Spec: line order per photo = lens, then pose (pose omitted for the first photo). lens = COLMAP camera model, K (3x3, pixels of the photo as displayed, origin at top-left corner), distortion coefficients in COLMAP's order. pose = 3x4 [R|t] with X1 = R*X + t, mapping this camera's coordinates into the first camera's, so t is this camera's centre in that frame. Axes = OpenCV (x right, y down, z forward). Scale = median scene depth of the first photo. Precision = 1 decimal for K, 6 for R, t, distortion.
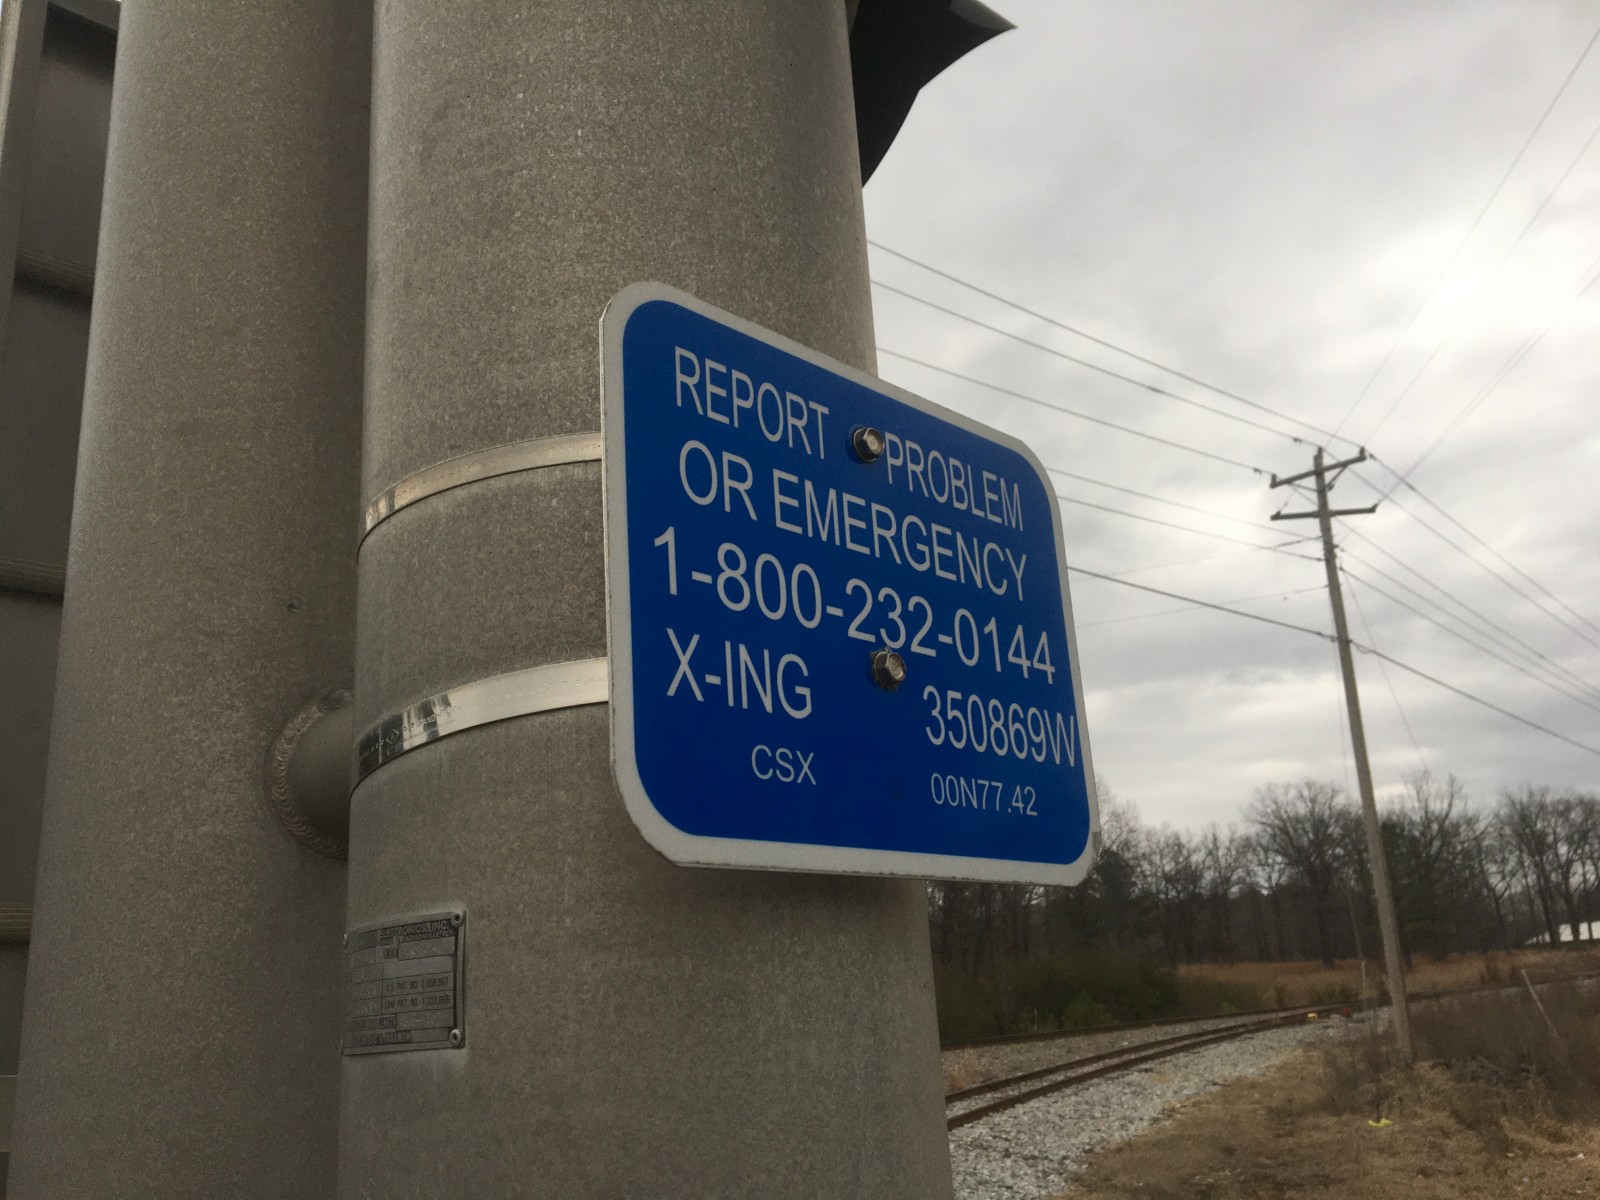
lens RADIAL K [[1375.3, 0, 799.7], [0, 1375.3, 595.9], [0, 0, 1]] dist [0.067045, -0.089775]
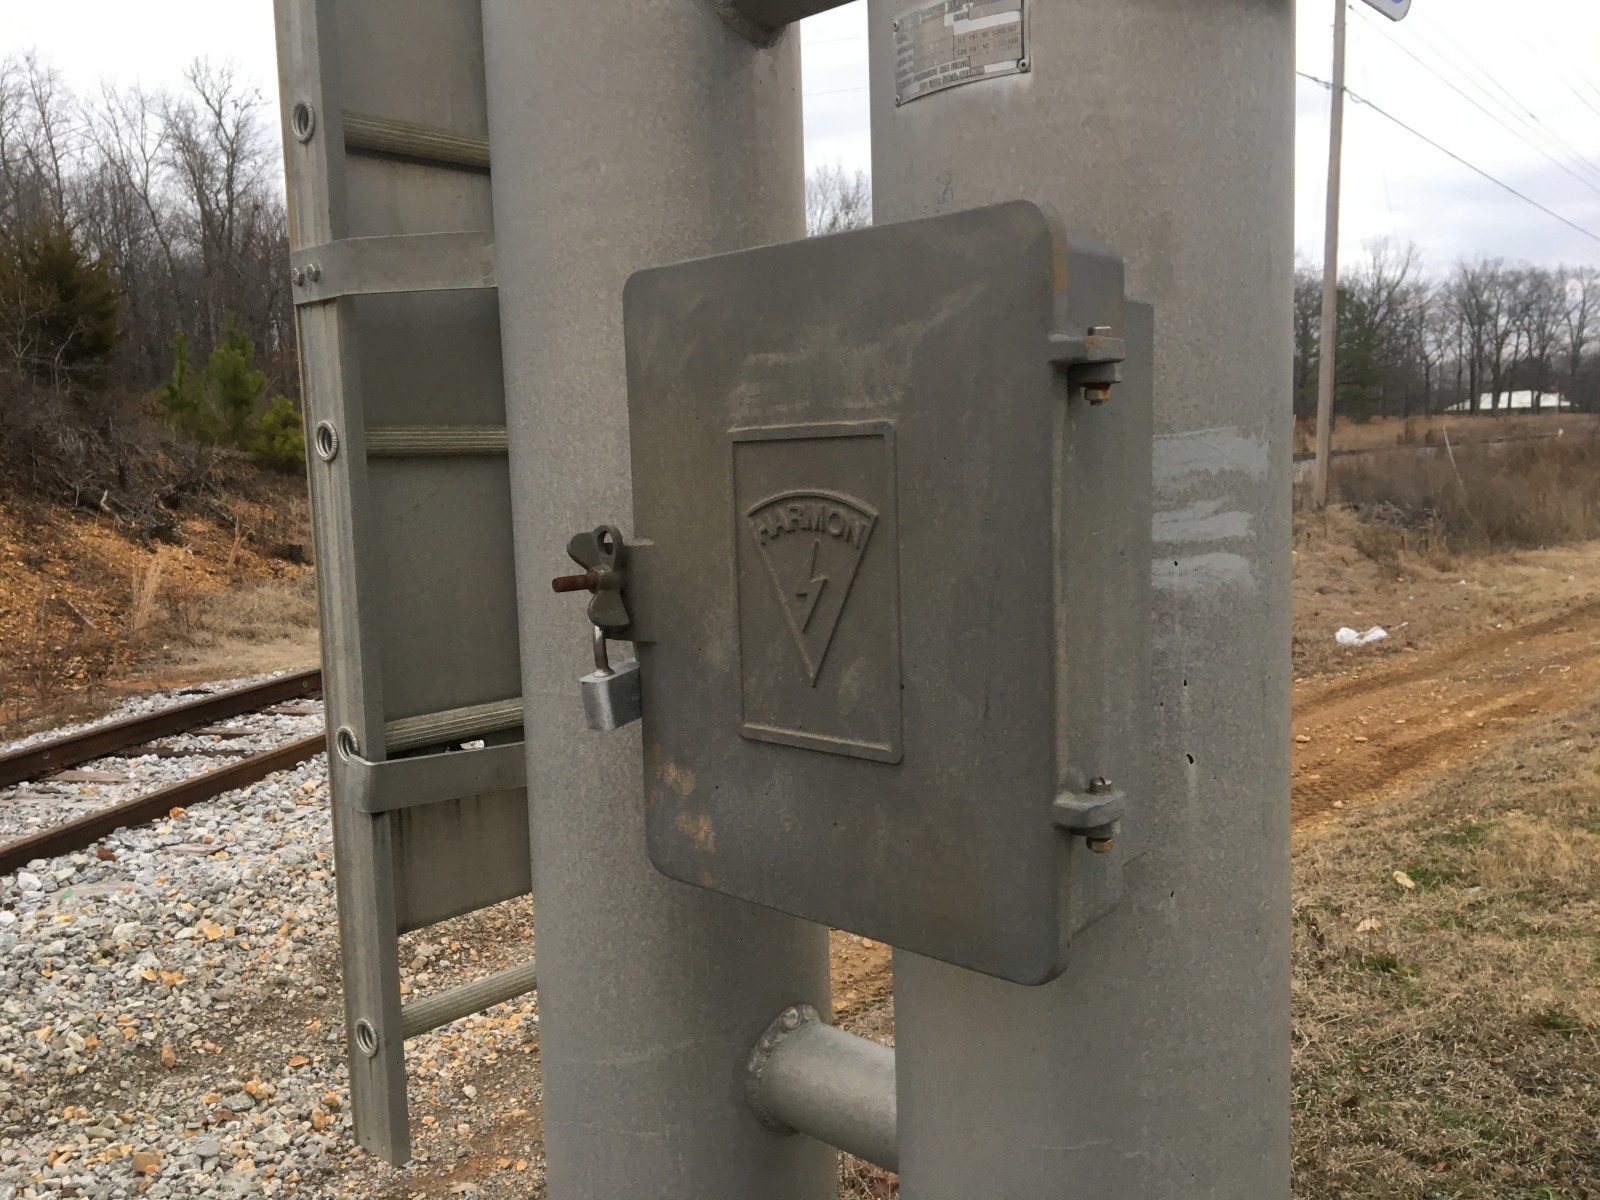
lens RADIAL K [[1375.3, 0, 799.7], [0, 1375.3, 595.9], [0, 0, 1]] dist [0.067045, -0.089775]
pose [[0.998747, 0.027784, 0.041619, -0.002147], [-0.041591, 0.923360, 0.381675, 0.001141], [-0.027825, -0.382928, 0.923359, -0.002485]]
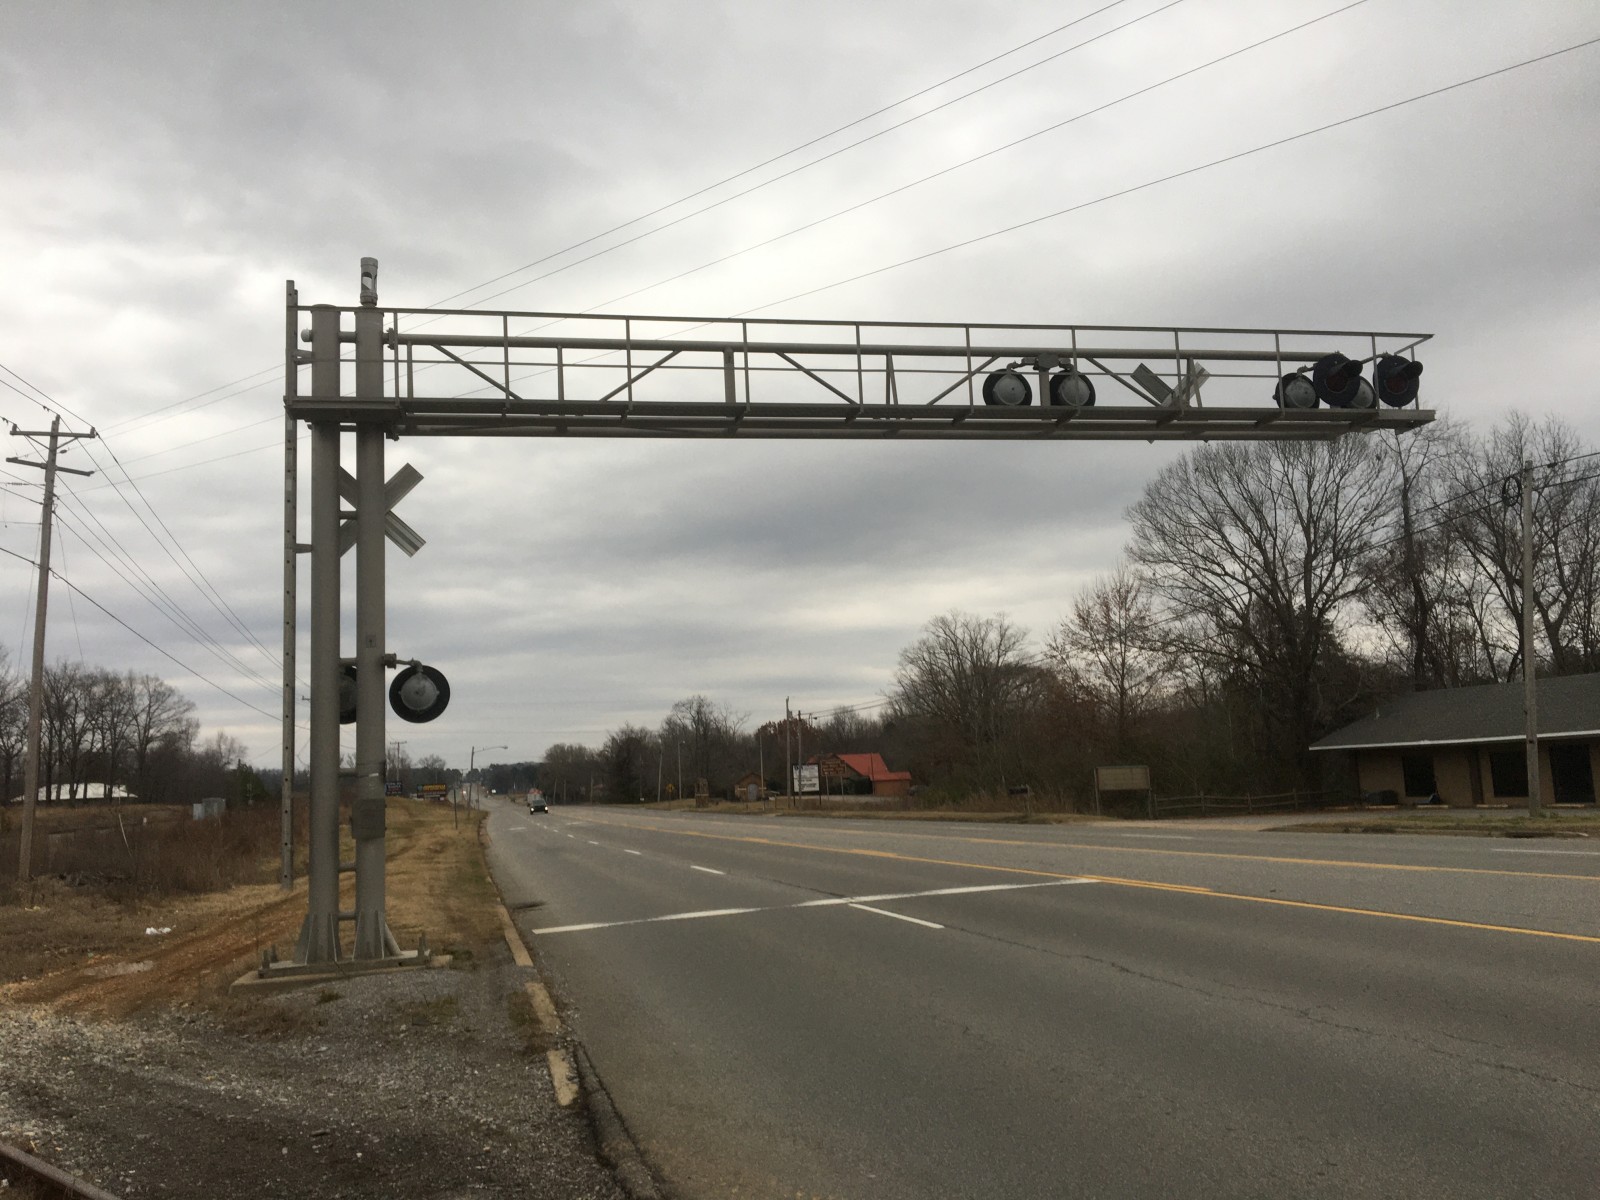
lens RADIAL K [[1355.1, 0, 784.5], [0, 1355.1, 600.7], [0, 0, 1]] dist [0.059593, -0.078263]
pose [[0.550730, 0.154733, 0.820216, -0.064876], [-0.234165, 0.971846, -0.026109, -0.015666], [-0.801164, -0.177687, 0.571458, -0.070859]]
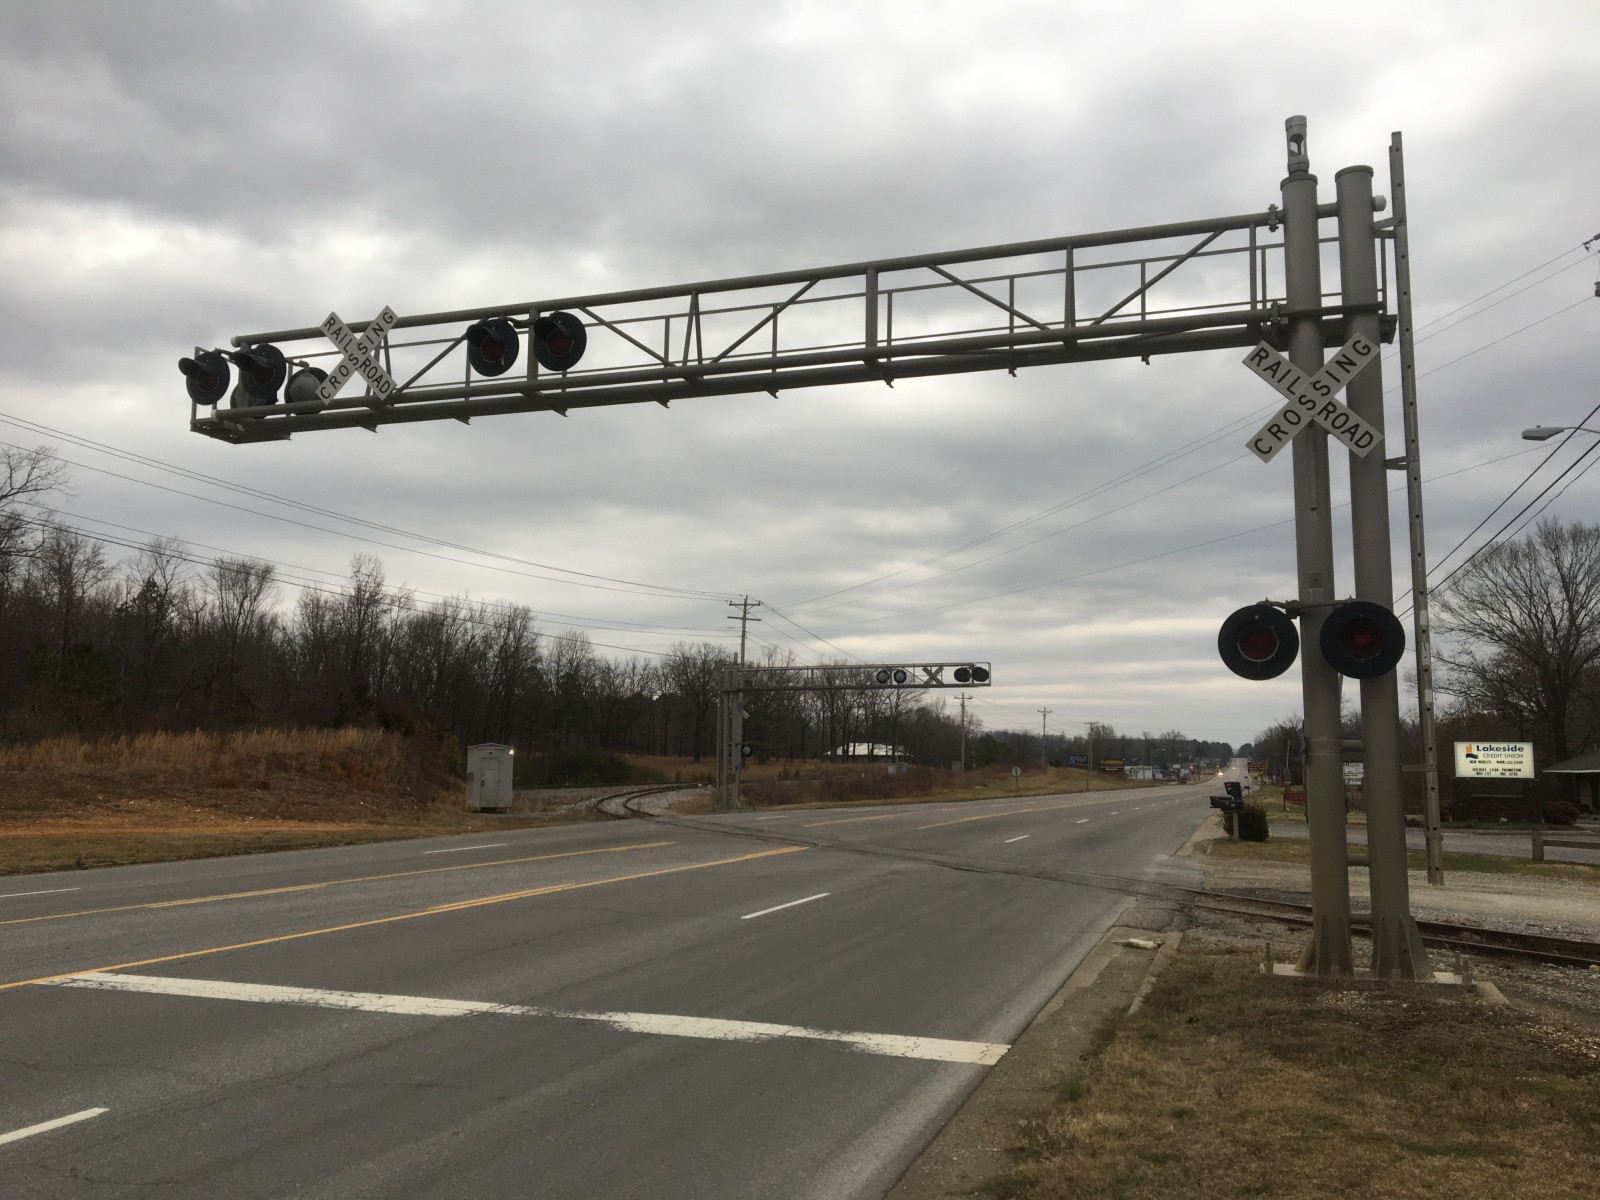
lens RADIAL K [[1355.1, 0, 784.5], [0, 1355.1, 600.7], [0, 0, 1]] dist [0.059593, -0.078263]
pose [[0.906022, 0.124204, 0.404596, -0.179580], [-0.186407, 0.975360, 0.118006, -0.114270], [-0.379970, -0.182336, 0.906850, -0.411281]]
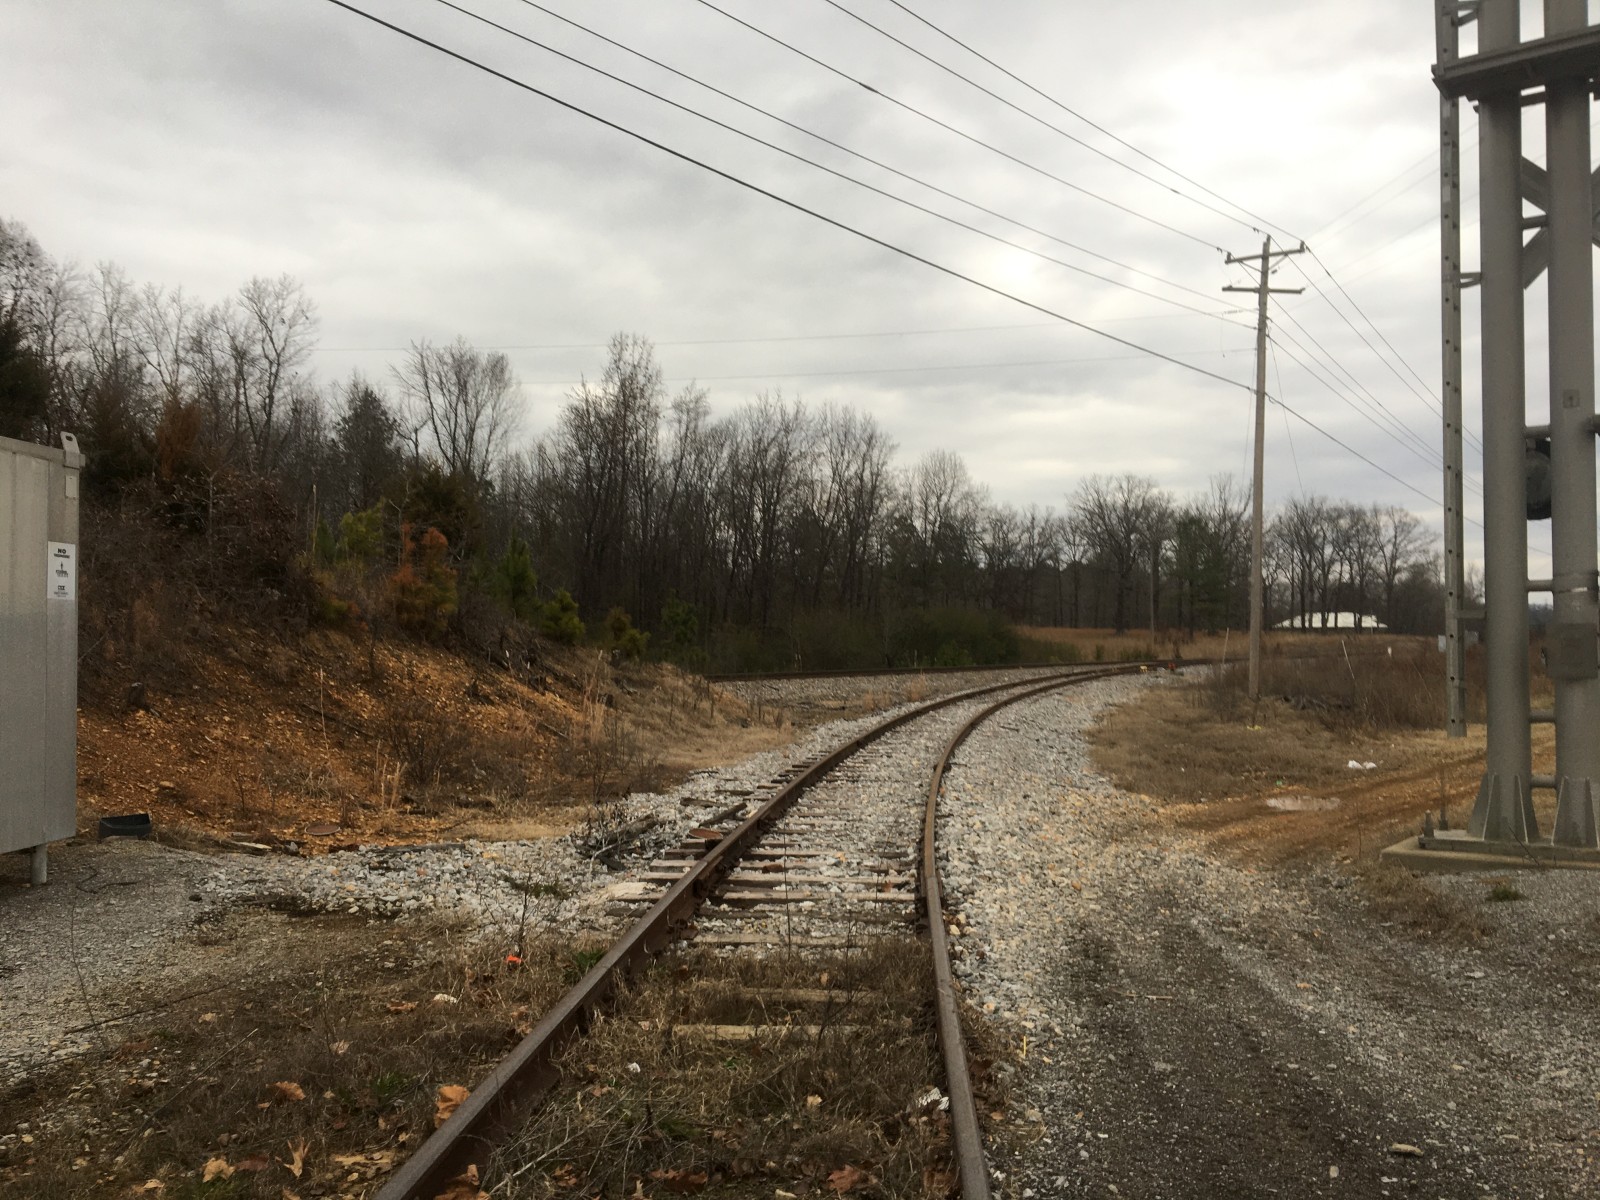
lens RADIAL K [[1355.1, 0, 784.5], [0, 1355.1, 600.7], [0, 0, 1]] dist [0.059593, -0.078263]
pose [[0.988969, 0.071734, 0.129597, -0.047887], [-0.102153, 0.963866, 0.246021, -0.011611], [-0.107266, -0.256546, 0.960561, -0.056007]]
